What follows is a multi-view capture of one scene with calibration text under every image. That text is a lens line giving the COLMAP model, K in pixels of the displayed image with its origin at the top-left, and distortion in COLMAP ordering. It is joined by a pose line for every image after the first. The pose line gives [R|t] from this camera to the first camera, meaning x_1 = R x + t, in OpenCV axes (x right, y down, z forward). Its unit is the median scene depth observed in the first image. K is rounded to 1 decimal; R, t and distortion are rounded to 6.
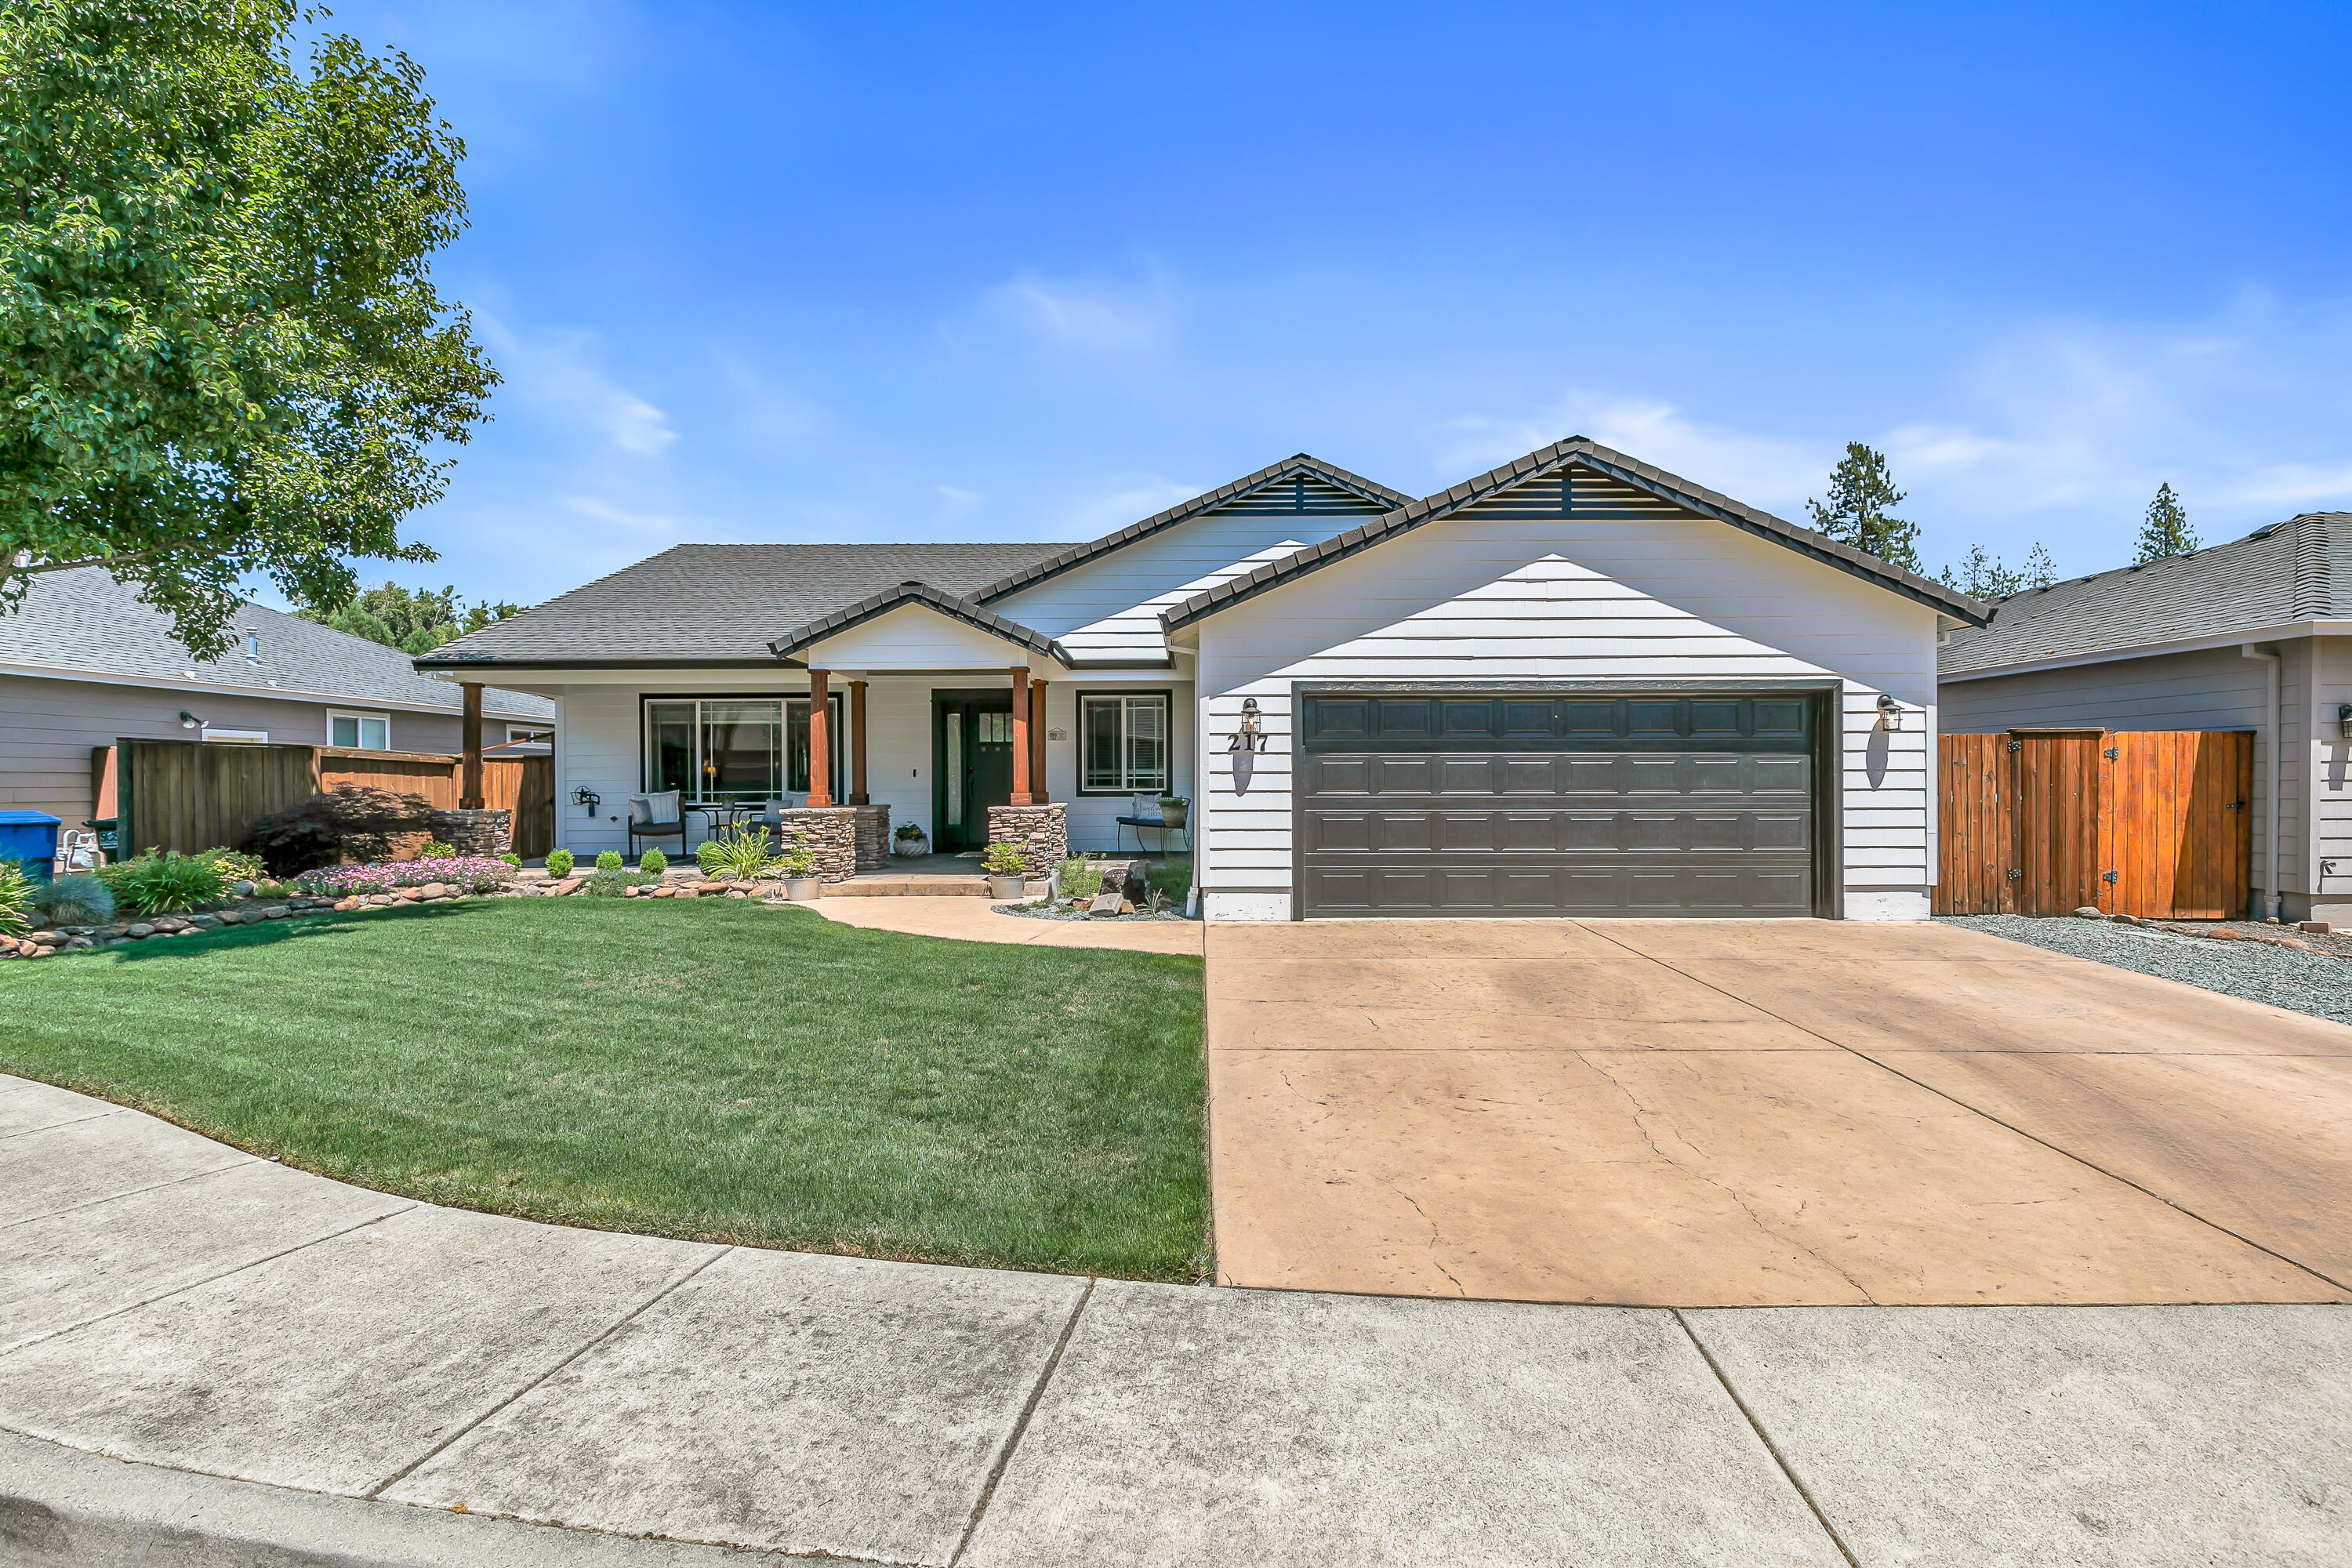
lens RADIAL K [[1093.0, 0, 1180.7], [0, 1093.0, 774.6], [0, 0, 1]] dist [0.009743, 0.000273]
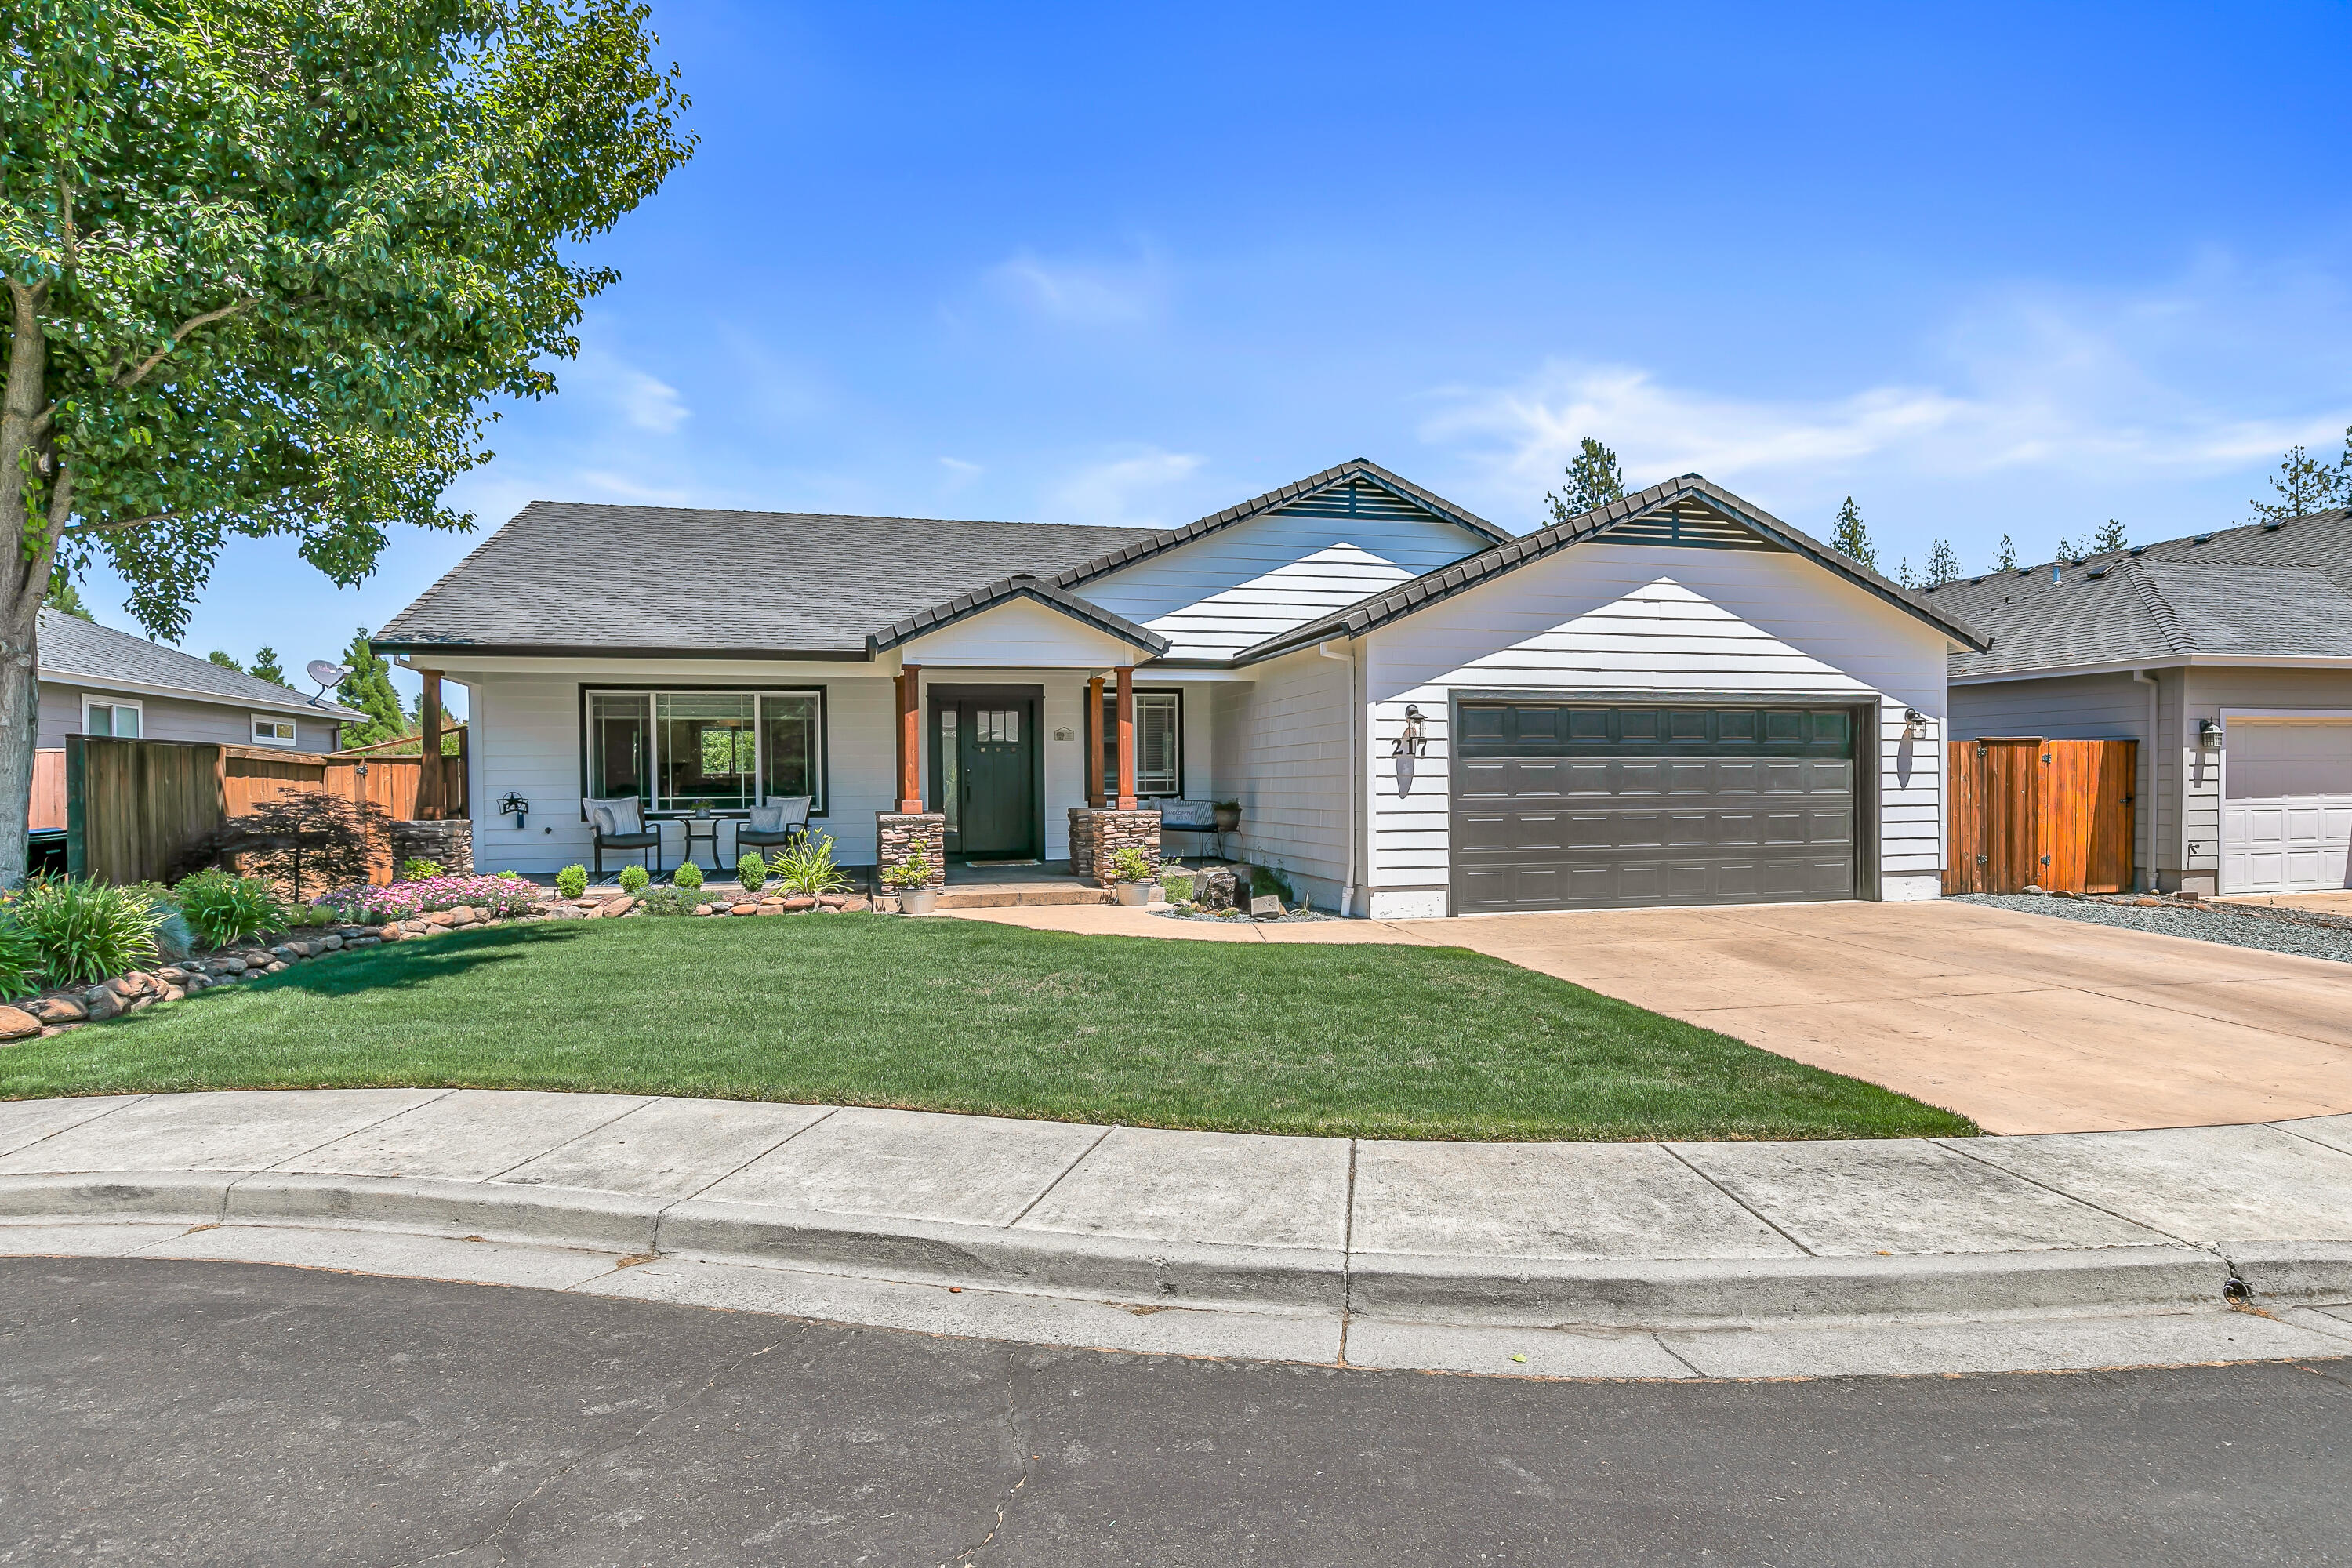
lens RADIAL K [[1277.9, 0, 1153.7], [0, 1277.9, 774.3], [0, 0, 1]] dist [0.006724, -0.002289]
pose [[0.966458, -0.001648, 0.256819, -0.475542], [0.001659, 0.999999, 0.000174, -0.003616], [-0.256818, 0.000258, 0.966460, -0.110252]]
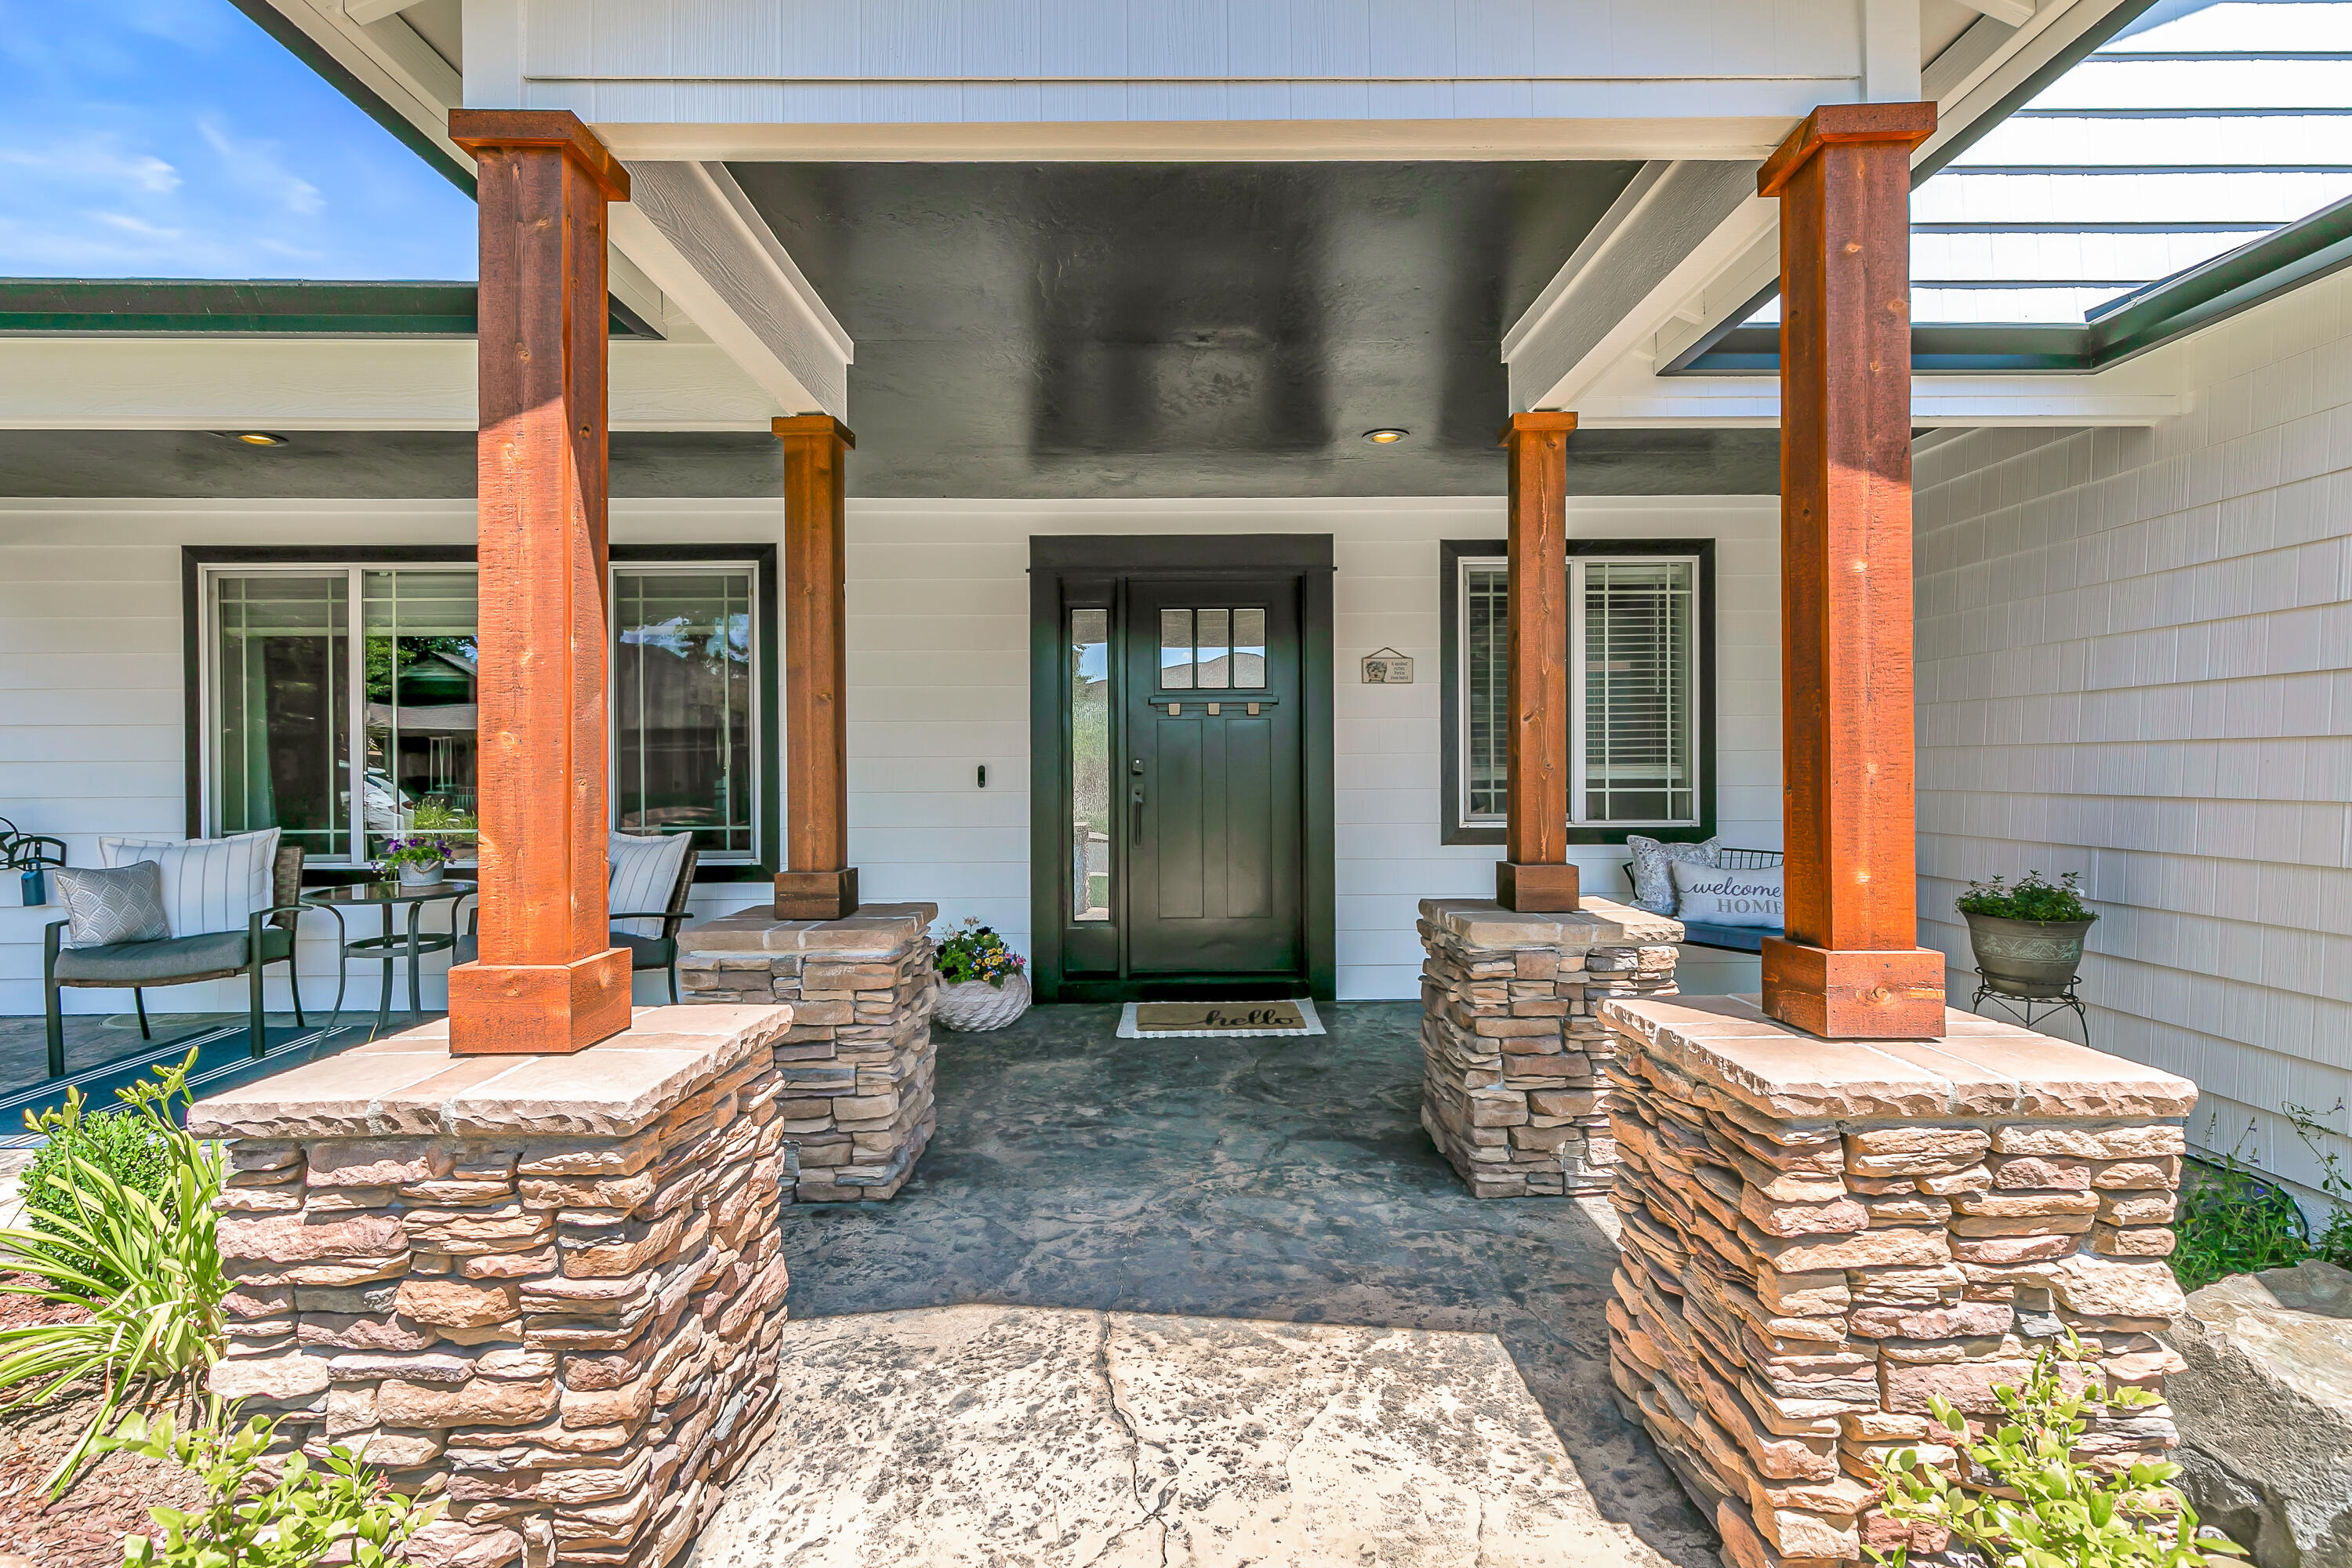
lens RADIAL K [[1093.0, 0, 1156.5], [0, 1093.0, 759.3], [0, 0, 1]] dist [0.009743, 0.000273]
pose [[0.999885, -0.000668, 0.015140, -0.284697], [0.000643, 0.999998, 0.001661, -0.010845], [-0.015141, -0.001651, 0.999884, 0.977538]]
